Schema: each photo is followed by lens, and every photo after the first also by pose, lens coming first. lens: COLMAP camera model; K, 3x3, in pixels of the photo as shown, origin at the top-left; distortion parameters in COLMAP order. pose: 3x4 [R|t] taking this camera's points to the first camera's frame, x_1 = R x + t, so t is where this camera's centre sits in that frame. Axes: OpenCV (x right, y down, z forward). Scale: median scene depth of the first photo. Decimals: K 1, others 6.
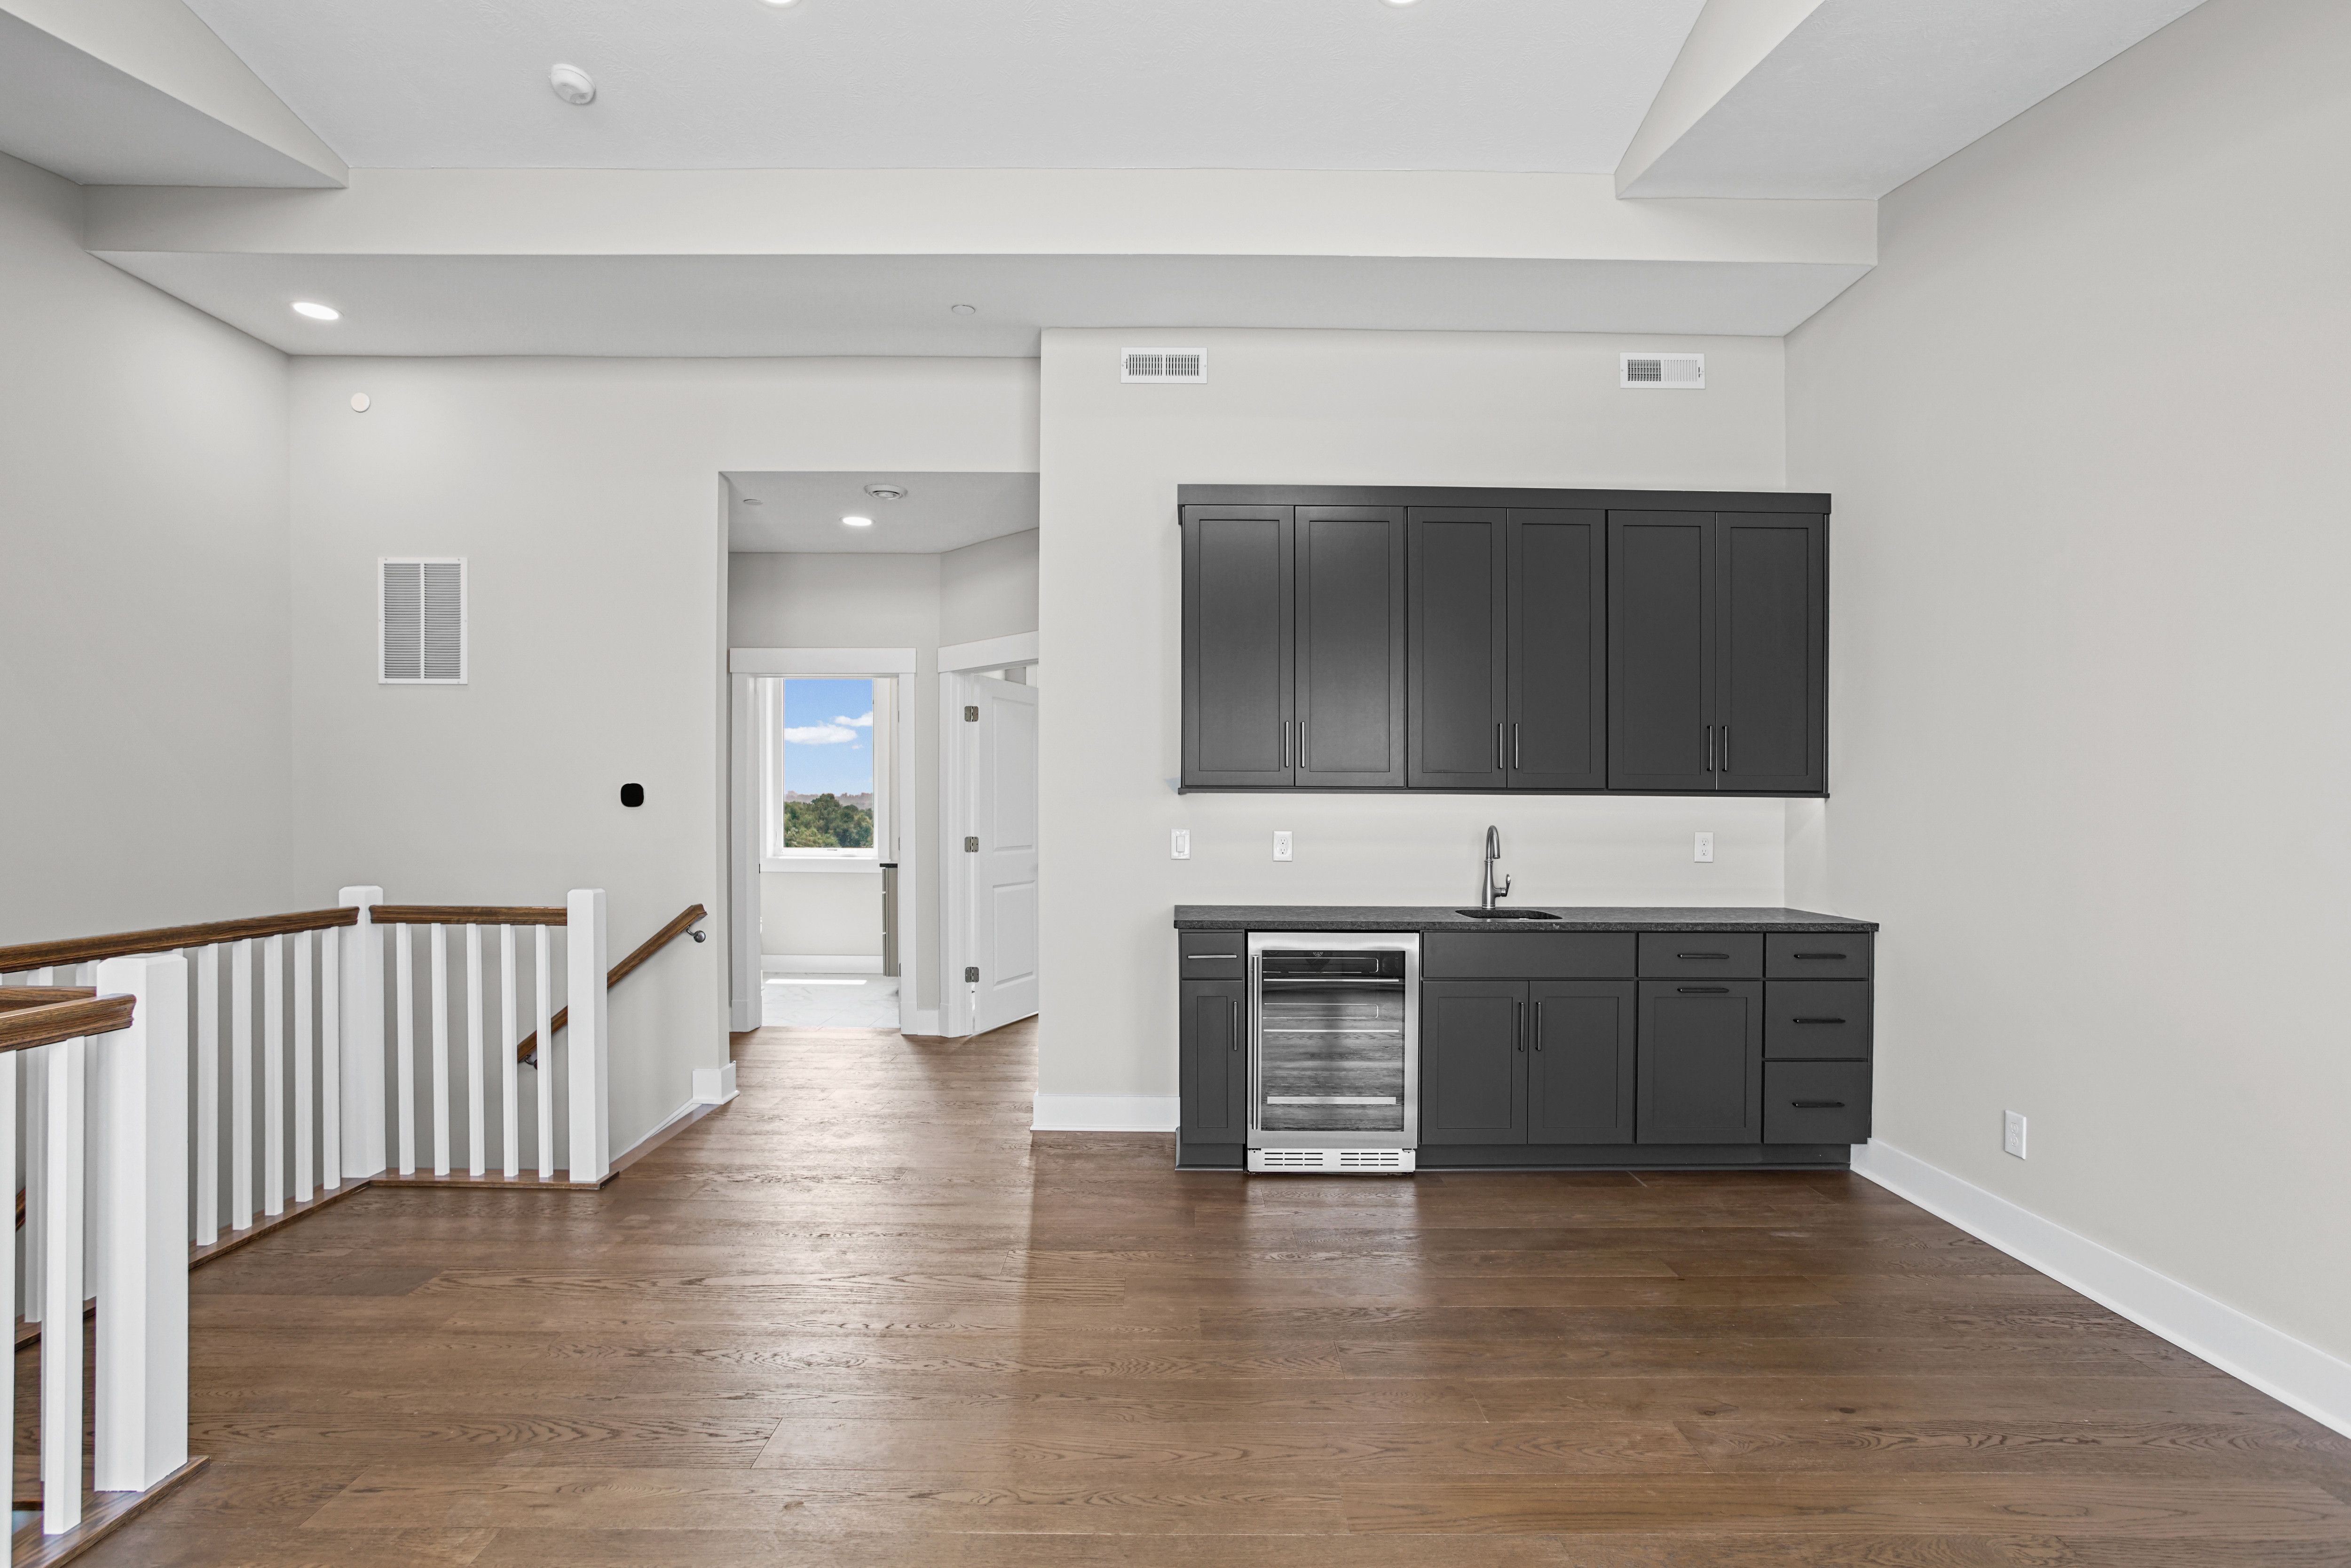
lens RADIAL K [[1154.5, 0, 1174.2], [0, 1154.5, 793.2], [0, 0, 1]] dist [-0.057879, 0.039749]
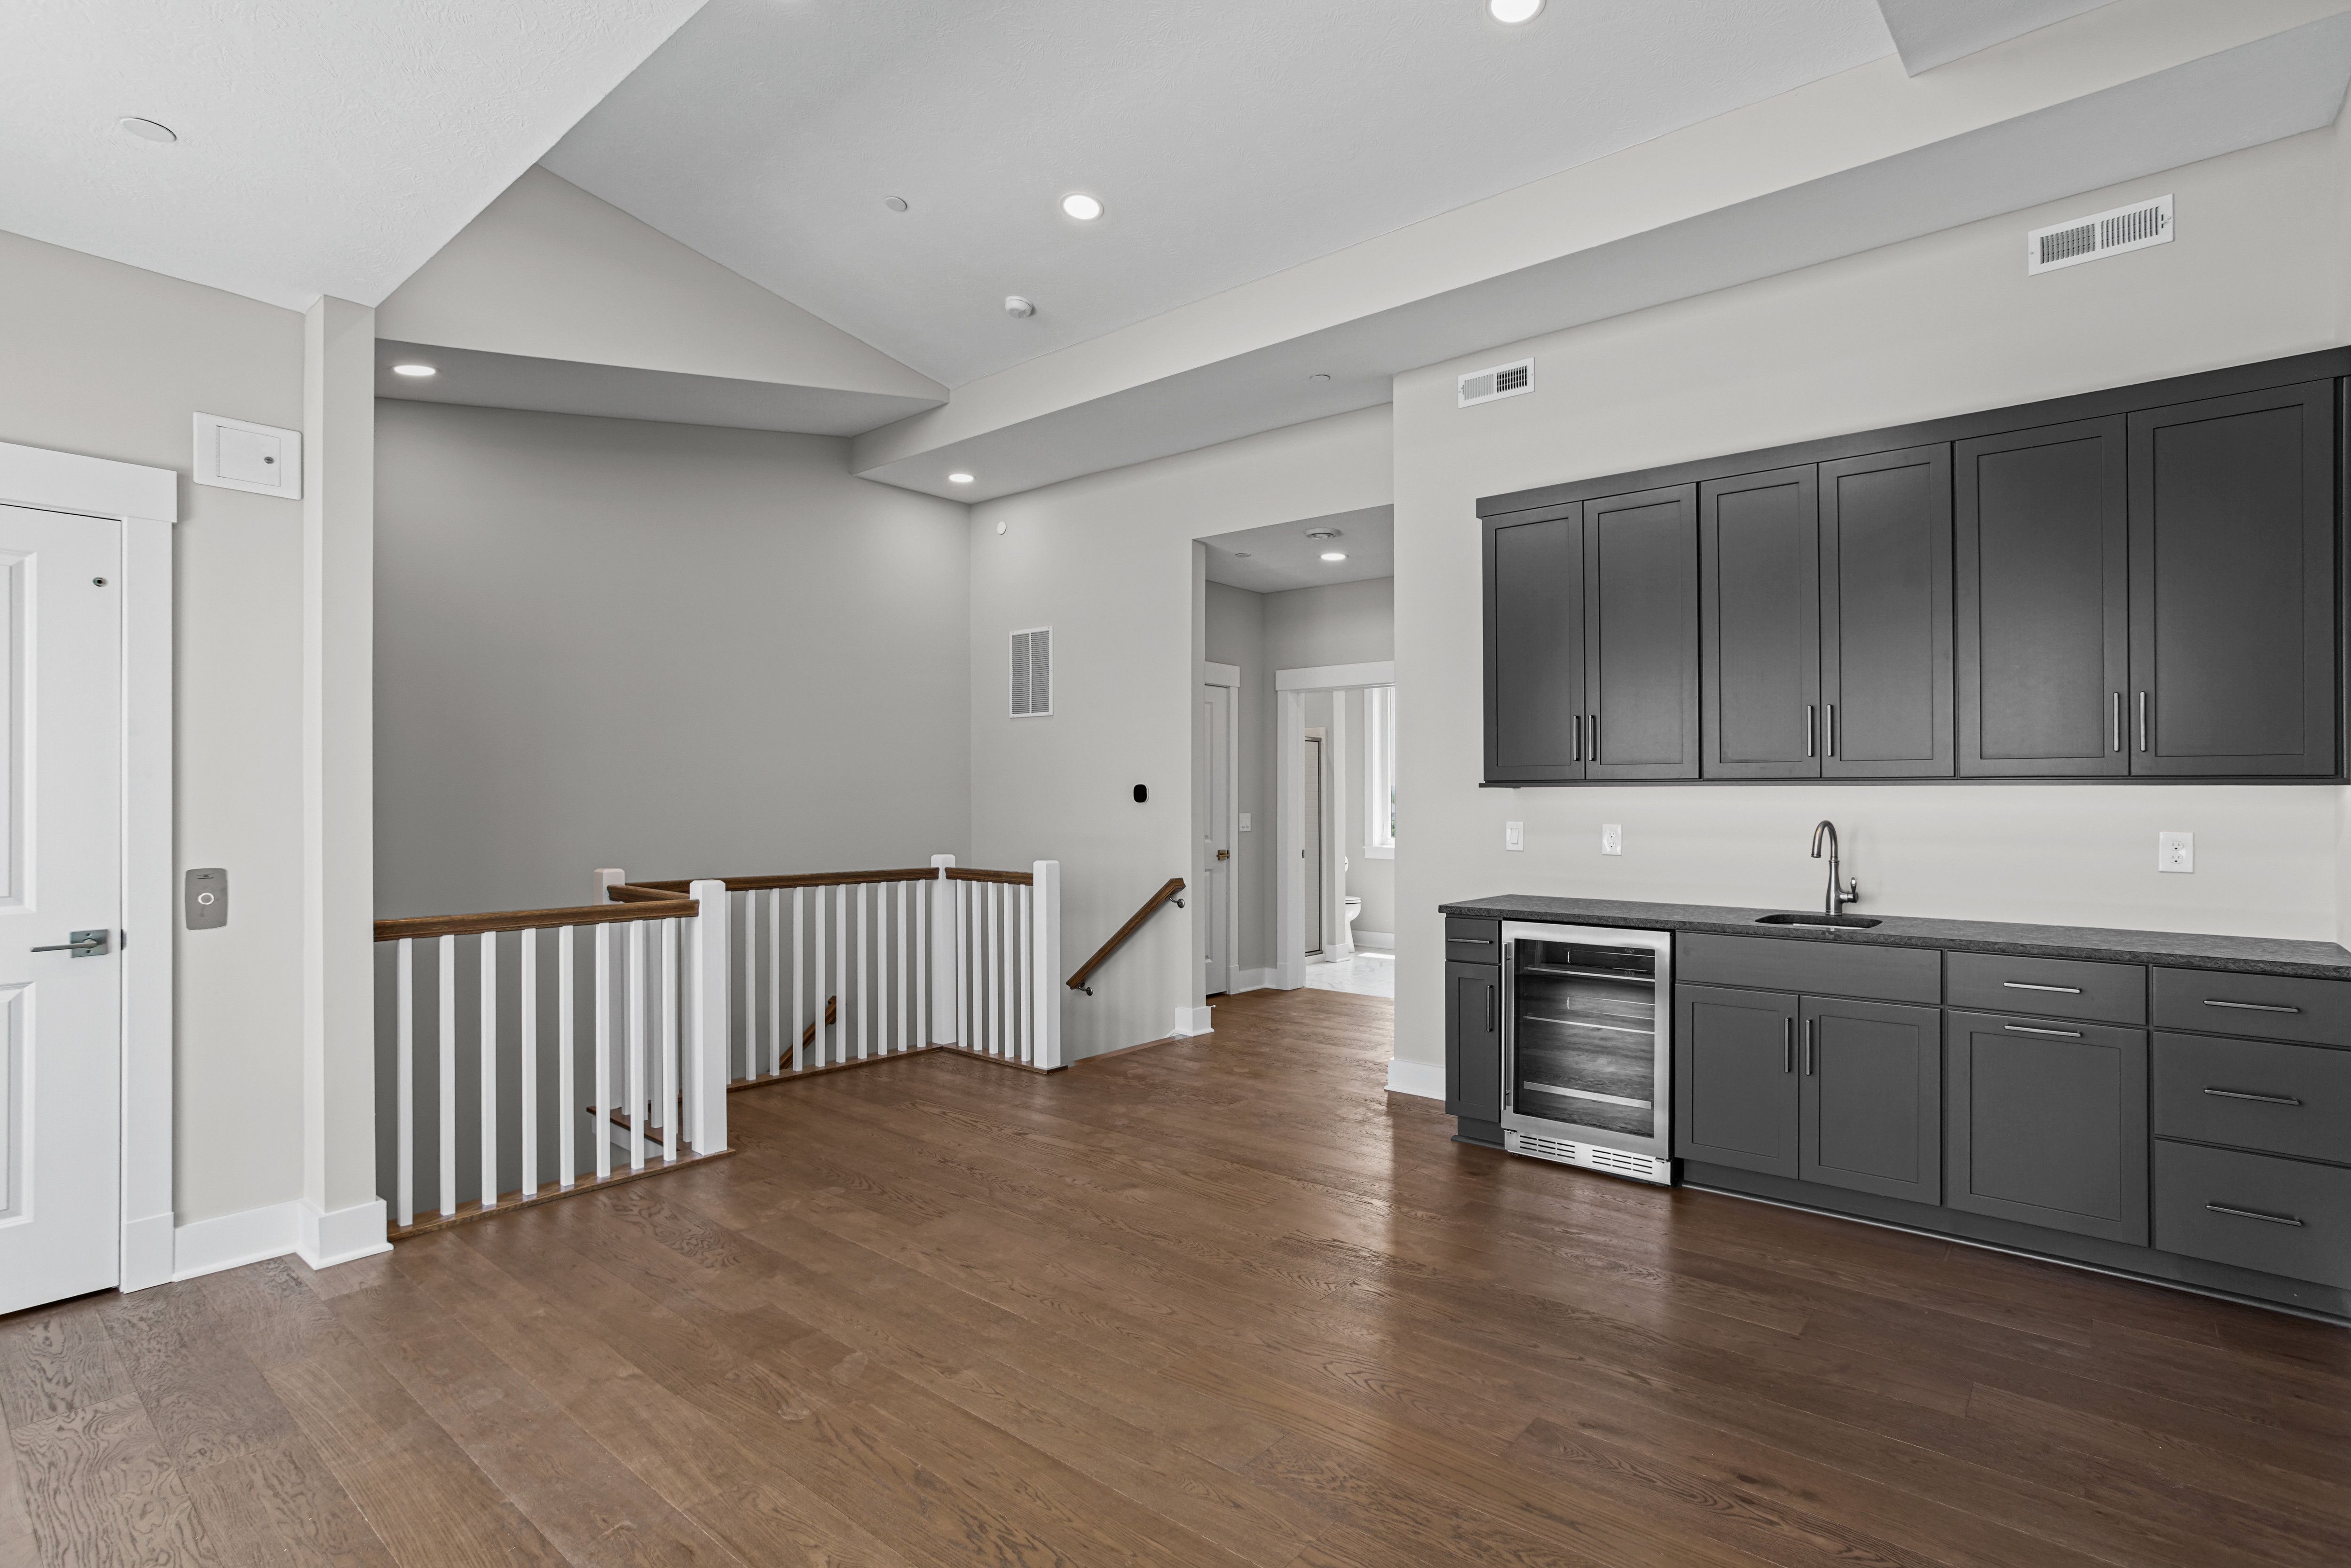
lens RADIAL K [[1134.3, 0, 1179.1], [0, 1134.3, 771.0], [0, 0, 1]] dist [-0.055109, 0.036585]
pose [[0.768326, -0.020094, -0.639743, 0.496605], [0.009225, 0.999751, -0.020323, 0.003183], [0.639992, 0.009714, 0.768320, 0.024570]]
